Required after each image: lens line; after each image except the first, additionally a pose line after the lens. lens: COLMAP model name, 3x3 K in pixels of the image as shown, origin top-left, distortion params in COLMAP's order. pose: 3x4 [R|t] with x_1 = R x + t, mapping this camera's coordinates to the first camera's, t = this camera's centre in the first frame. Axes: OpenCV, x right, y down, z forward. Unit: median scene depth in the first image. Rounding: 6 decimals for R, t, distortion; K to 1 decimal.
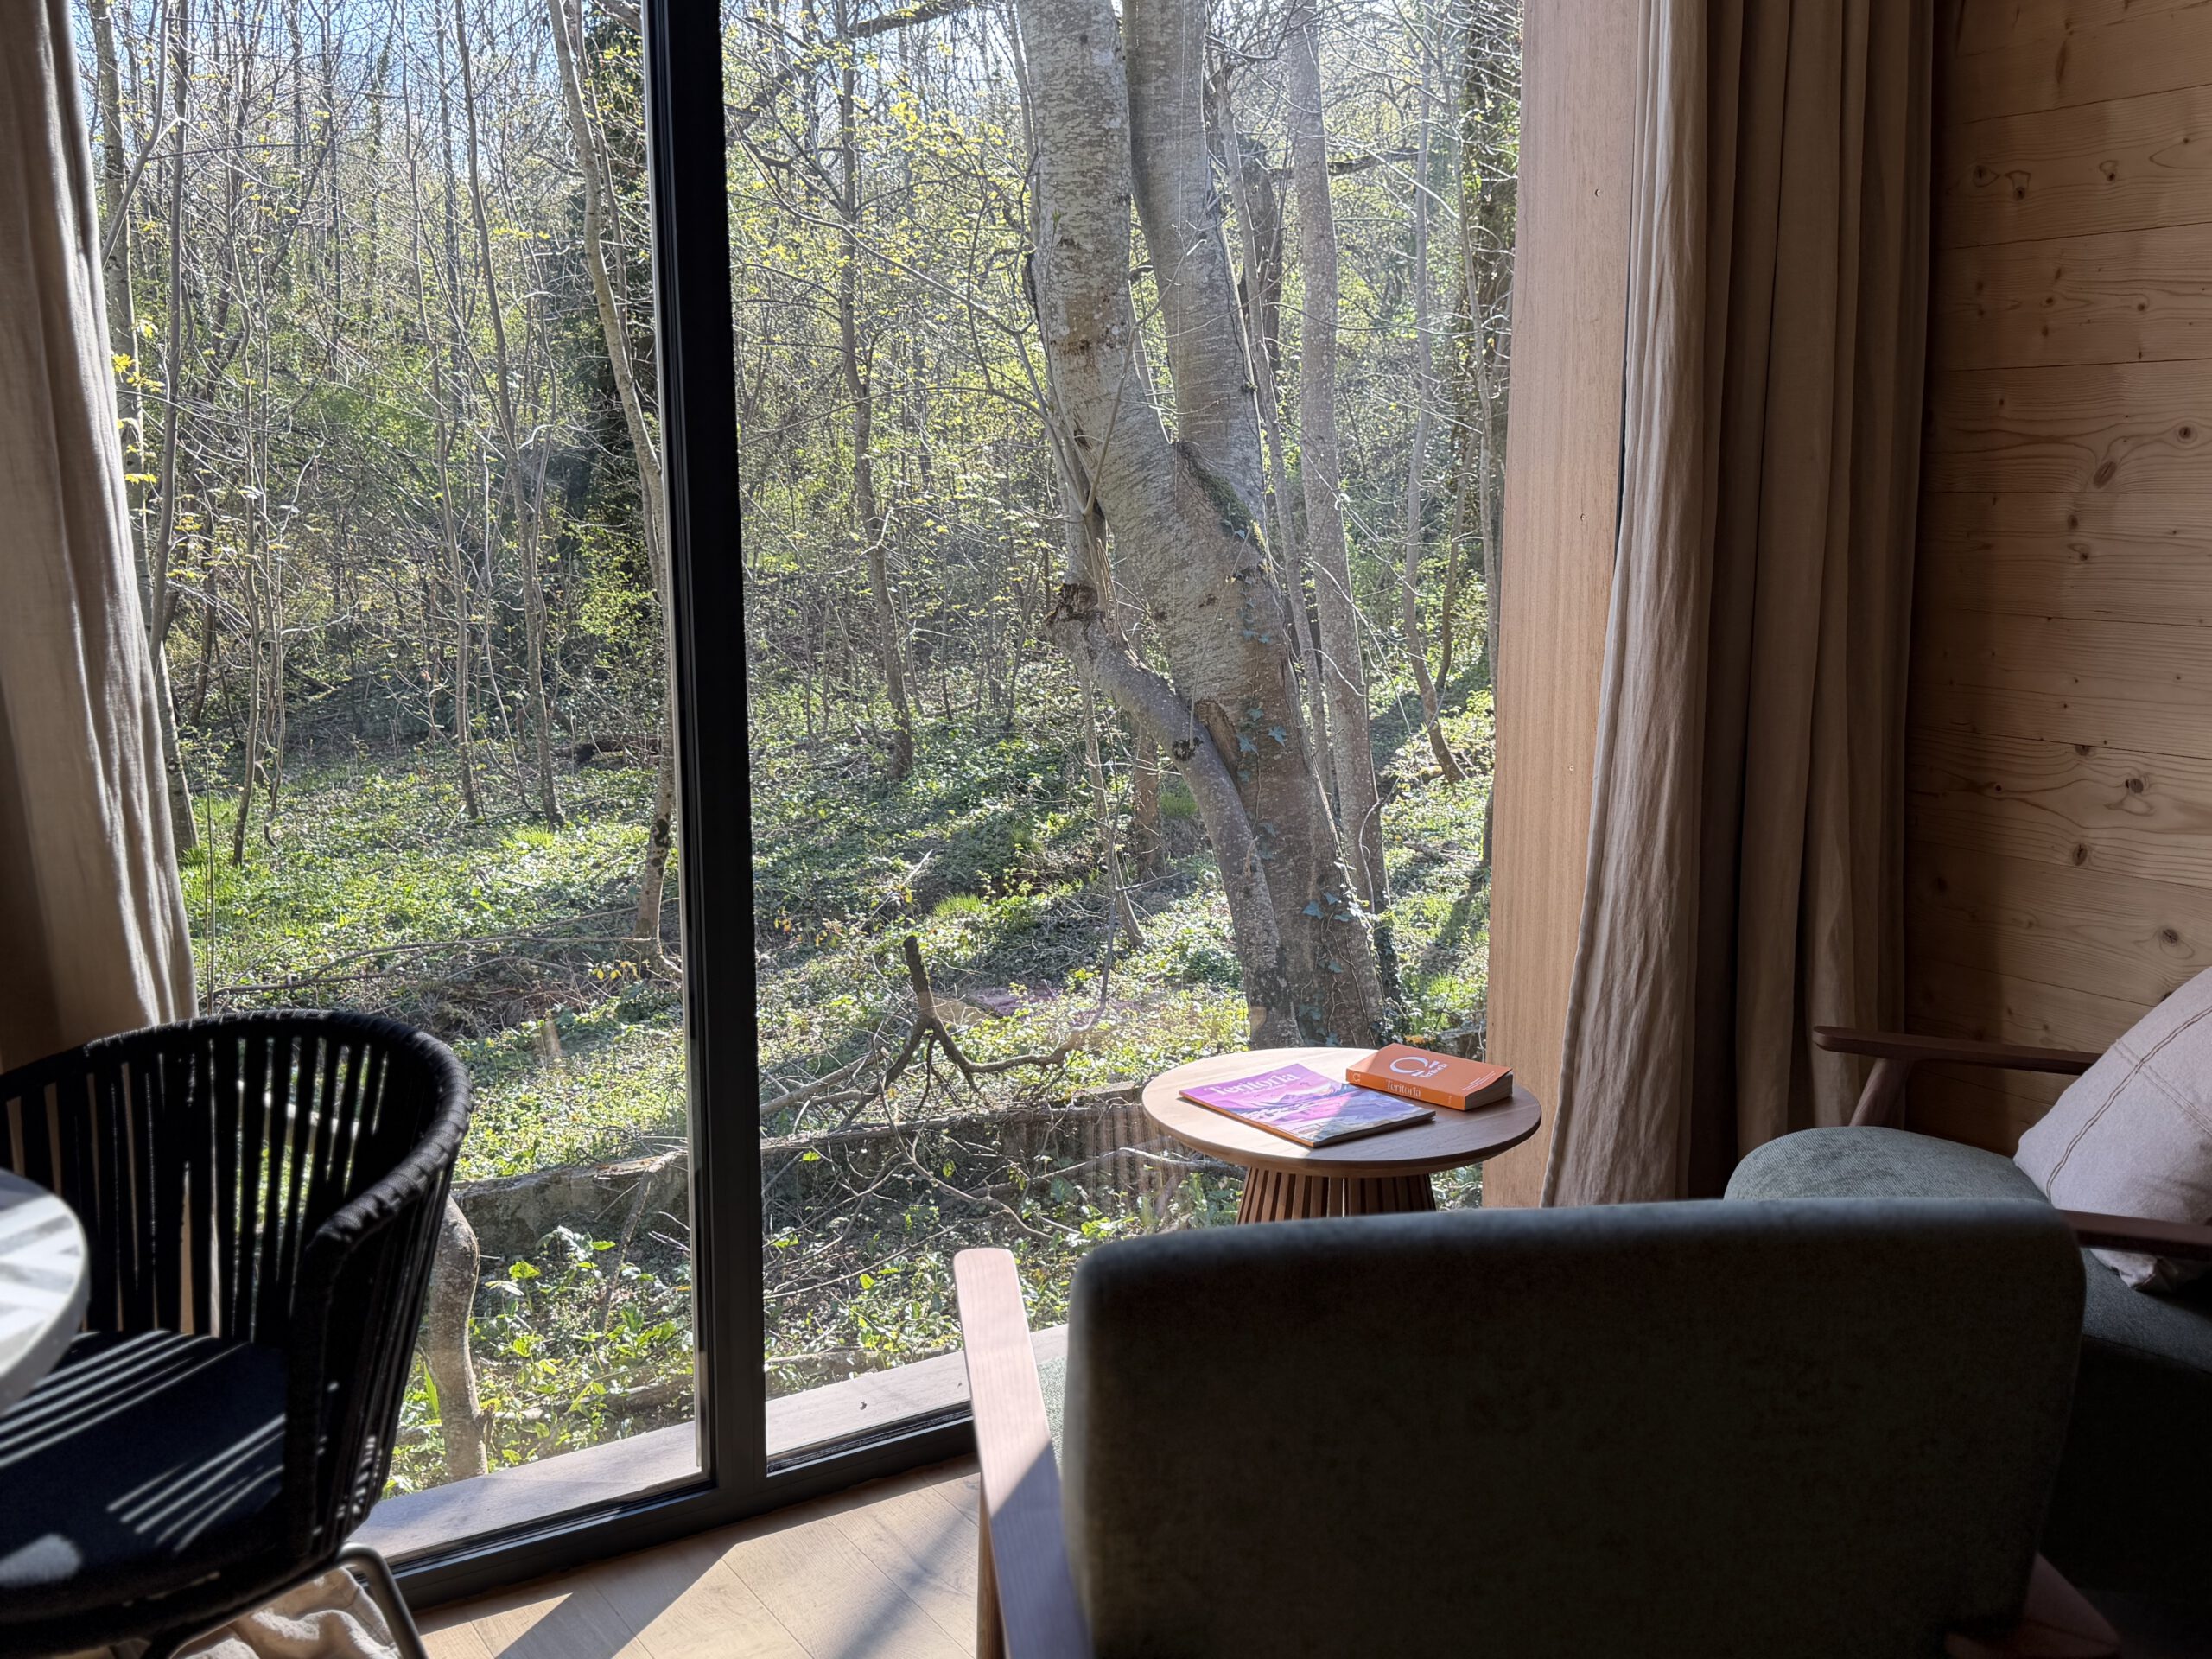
lens RADIAL K [[2052.1, 0, 1093.1], [0, 2052.1, 823.3], [0, 0, 1]] dist [0.126420, -0.268182]
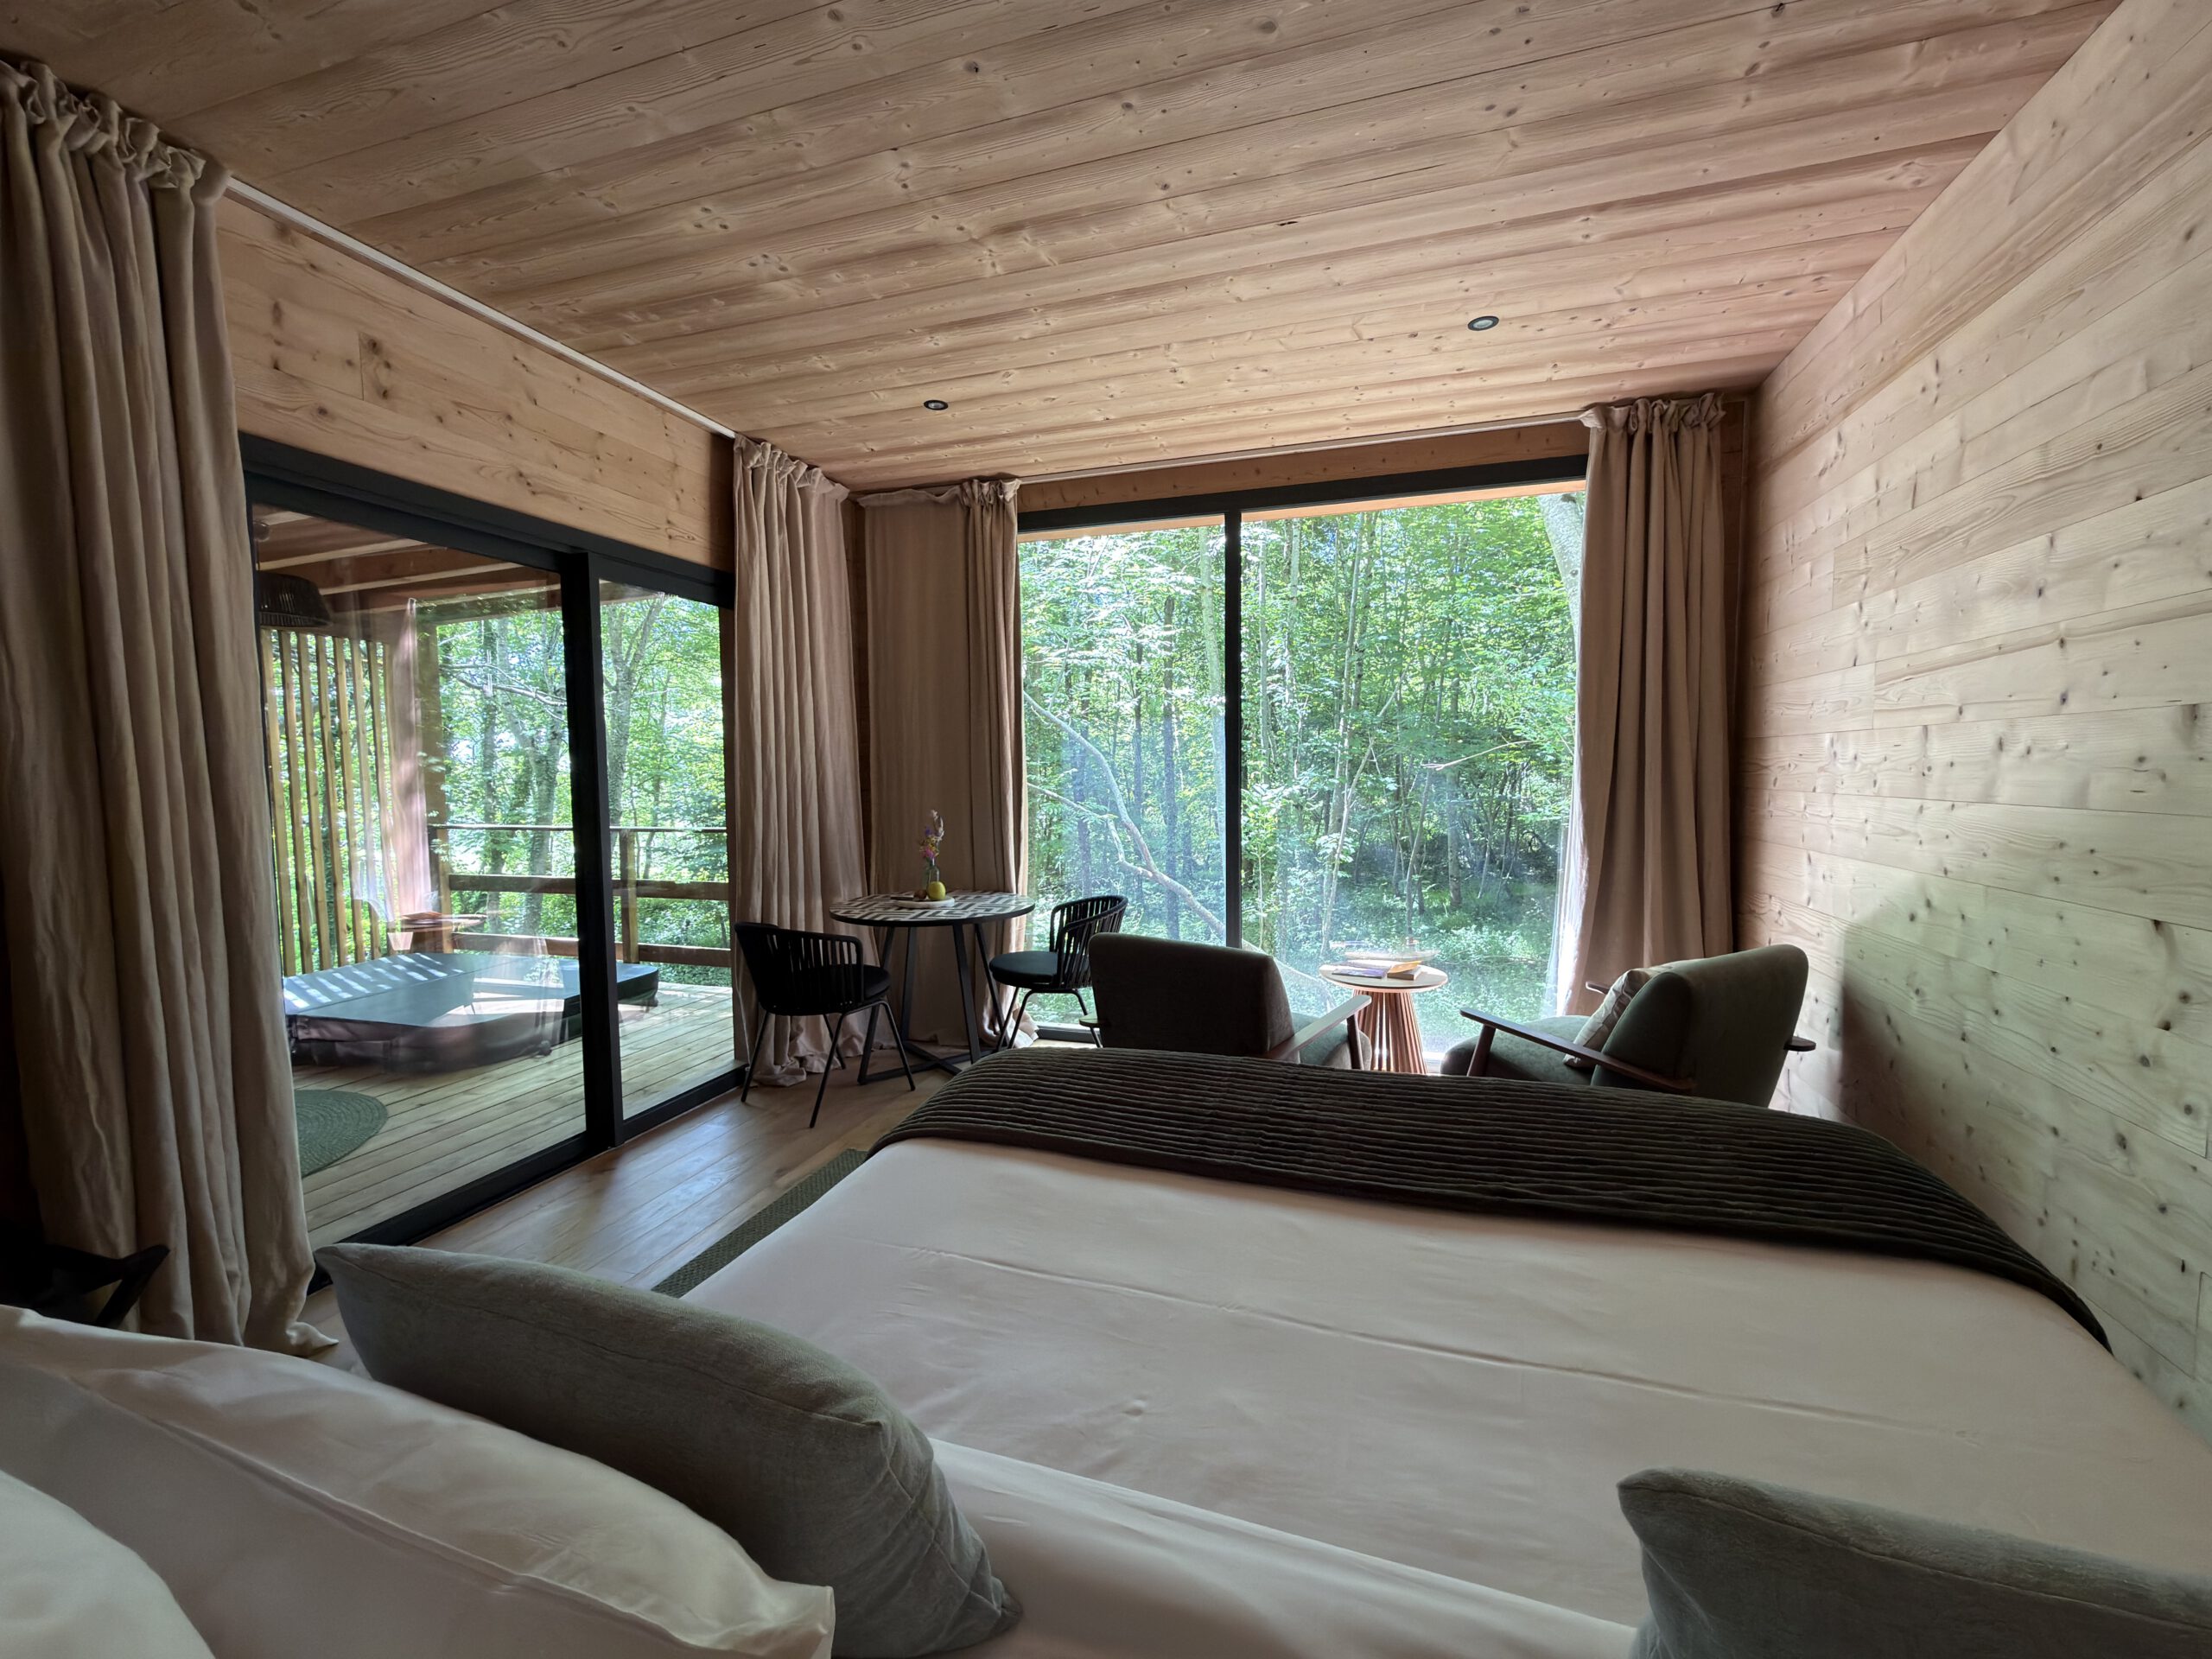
lens RADIAL K [[894.4, 0, 1108.6], [0, 894.4, 823.7], [0, 0, 1]] dist [-0.001805, 0.000561]
pose [[0.638030, 0.042479, -0.768839, 0.509660], [-0.117618, 0.992137, -0.042790, 0.008734], [0.760975, 0.117731, 0.638009, -0.150291]]
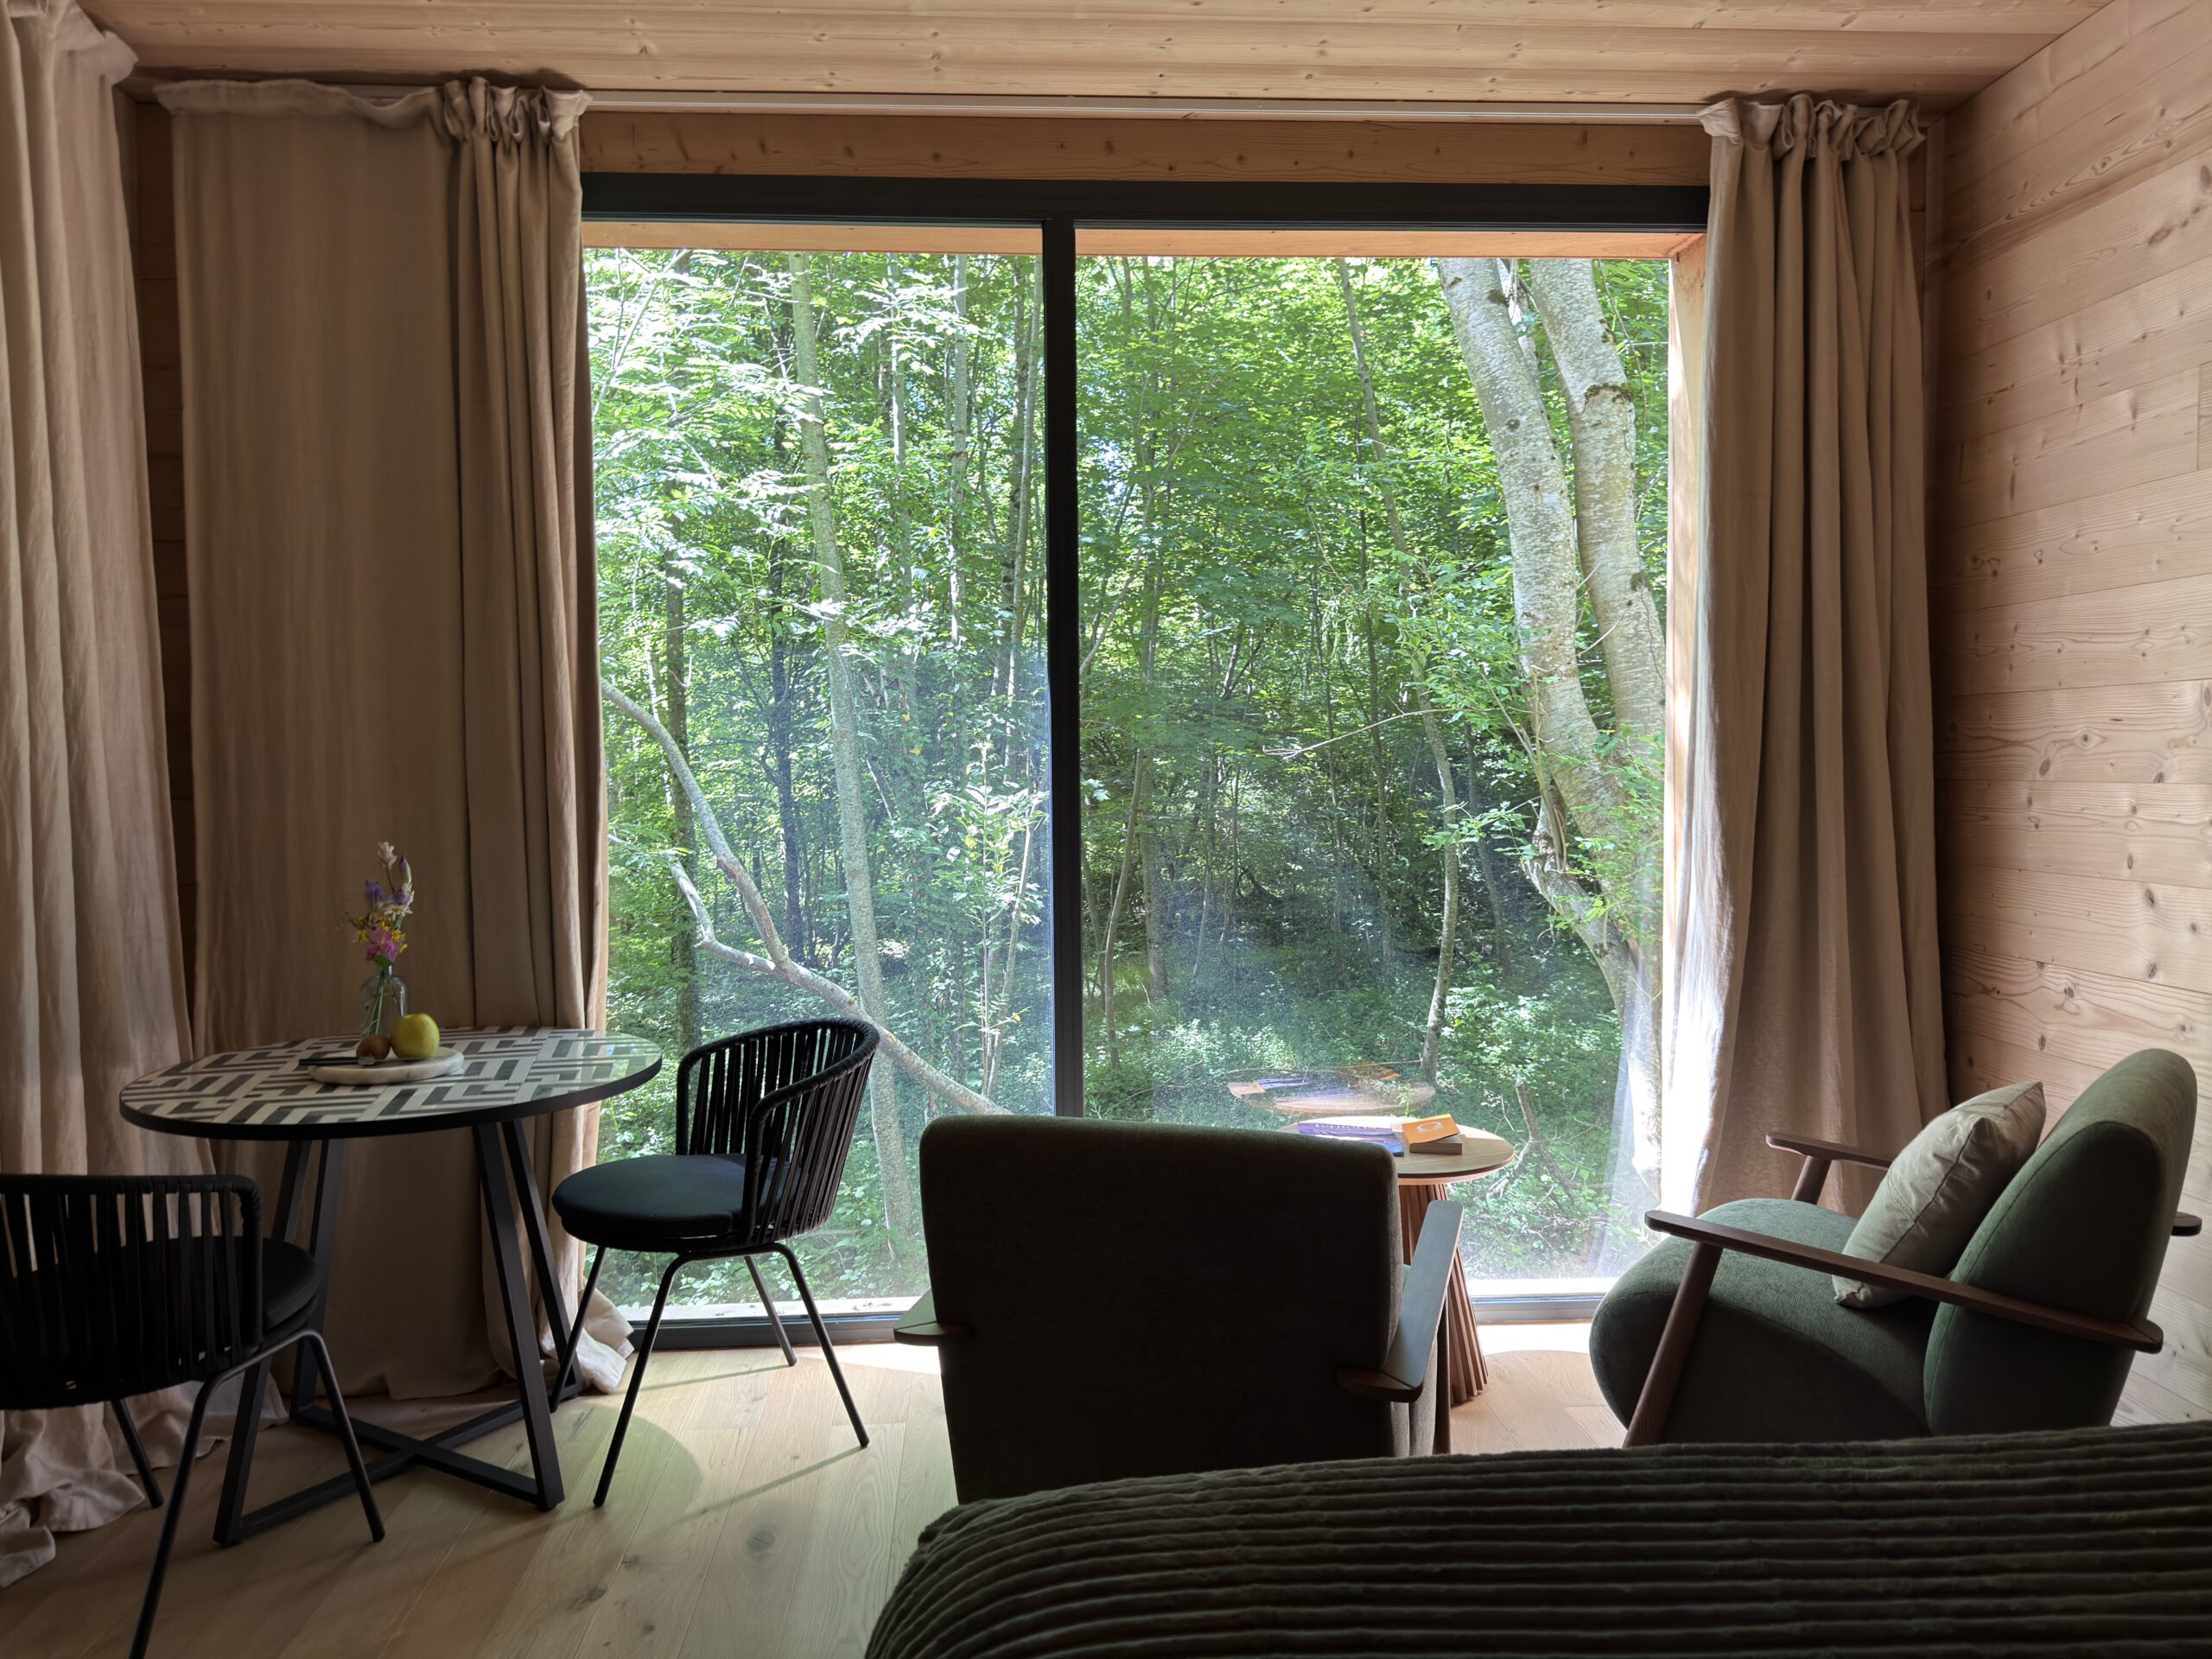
lens RADIAL K [[1561.5, 0, 1109.3], [0, 1561.5, 826.5], [0, 0, 1]] dist [0.007046, -0.005564]
pose [[0.871347, 0.014239, -0.490461, 0.292602], [-0.072867, 0.992250, -0.100649, 0.014936], [0.485227, 0.123439, 0.865632, -0.135673]]
